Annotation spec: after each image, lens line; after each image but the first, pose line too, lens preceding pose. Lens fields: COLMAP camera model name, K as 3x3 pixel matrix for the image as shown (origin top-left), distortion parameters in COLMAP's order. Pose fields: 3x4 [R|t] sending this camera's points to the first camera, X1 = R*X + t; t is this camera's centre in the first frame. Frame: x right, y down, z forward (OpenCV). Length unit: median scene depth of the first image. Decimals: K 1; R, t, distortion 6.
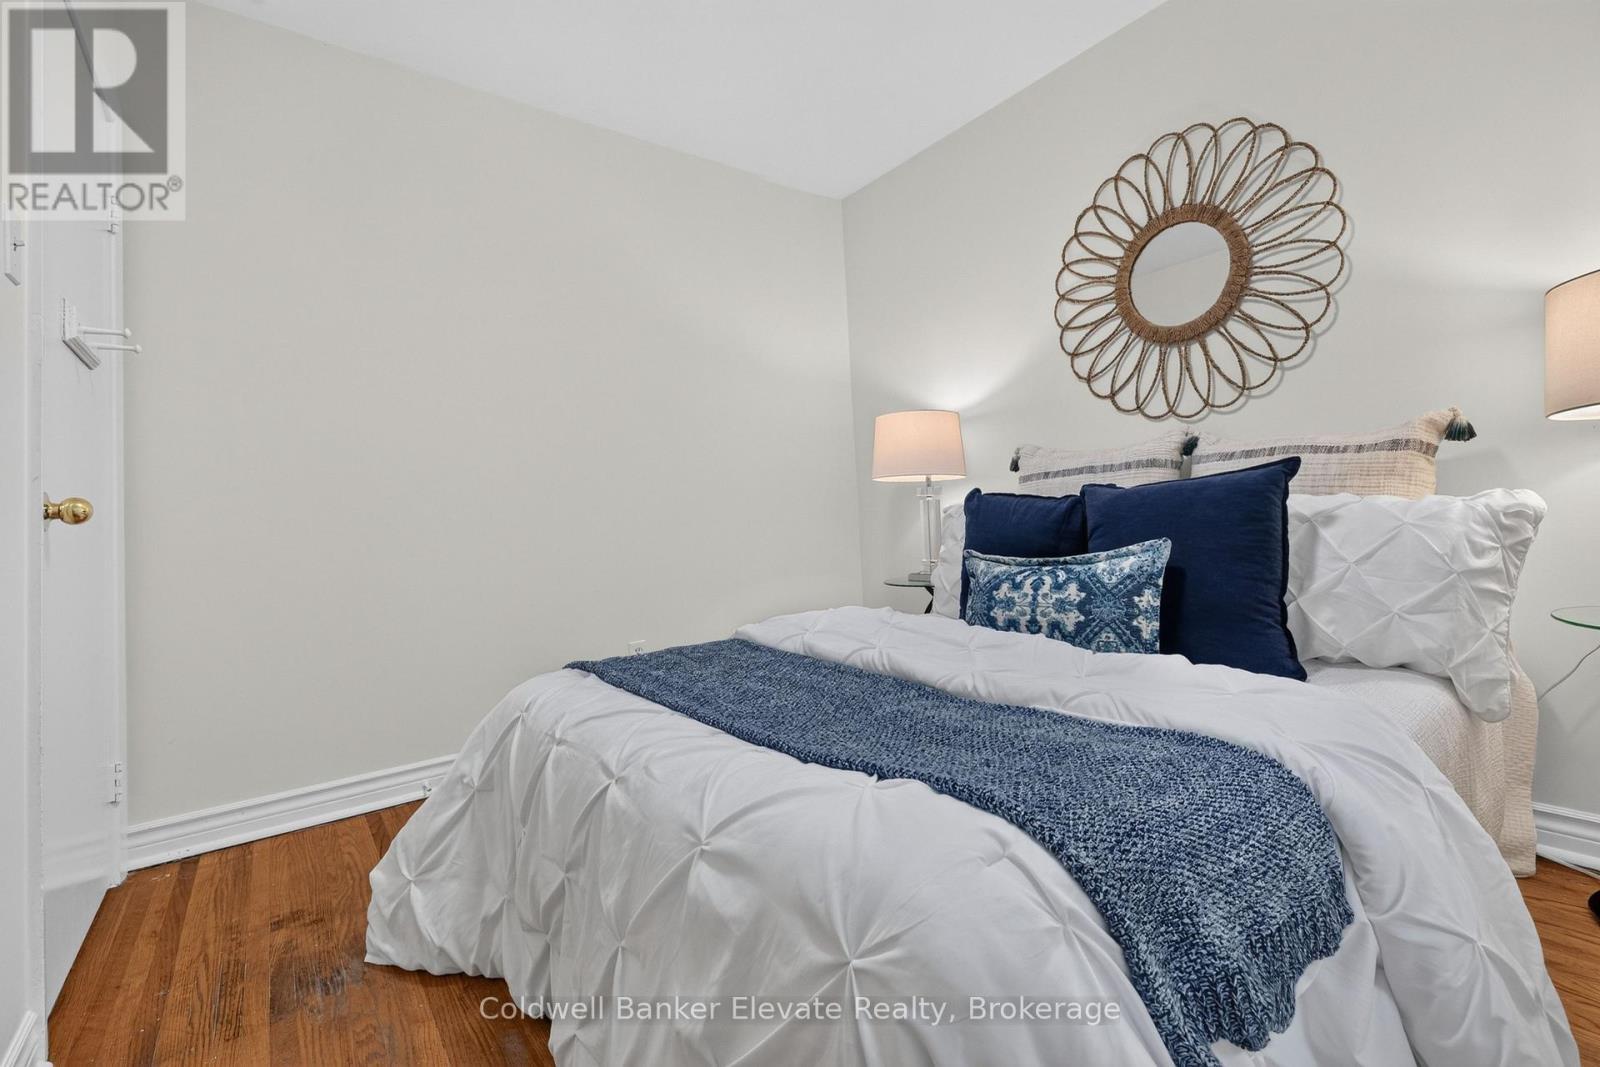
lens RADIAL K [[747.2, 0, 855.5], [0, 747.2, 494.3], [0, 0, 1]] dist [-0.009412, -0.000216]
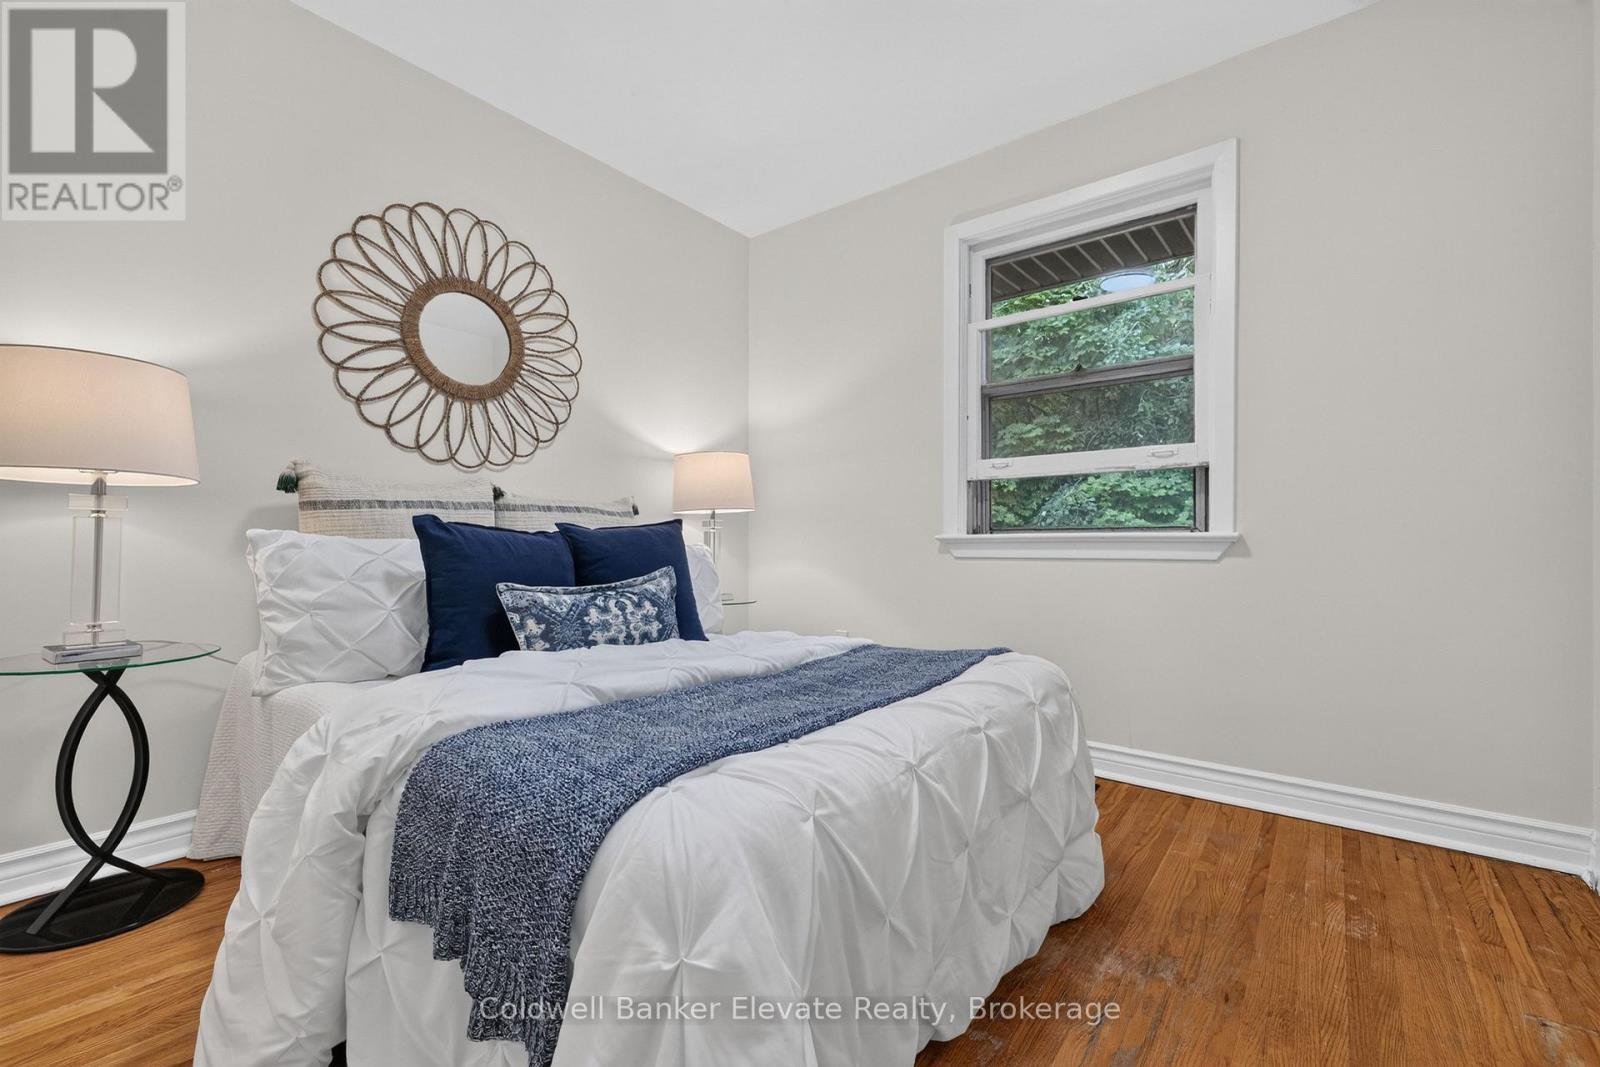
lens RADIAL K [[673.7, 0, 804.9], [0, 673.7, 545.4], [0, 0, 1]] dist [0.000175, -0.000383]
pose [[-0.235630, 0.040636, 0.970993, -0.704793], [-0.020903, 0.998682, -0.046867, 0.055797], [-0.971618, -0.031340, -0.234470, 0.785423]]
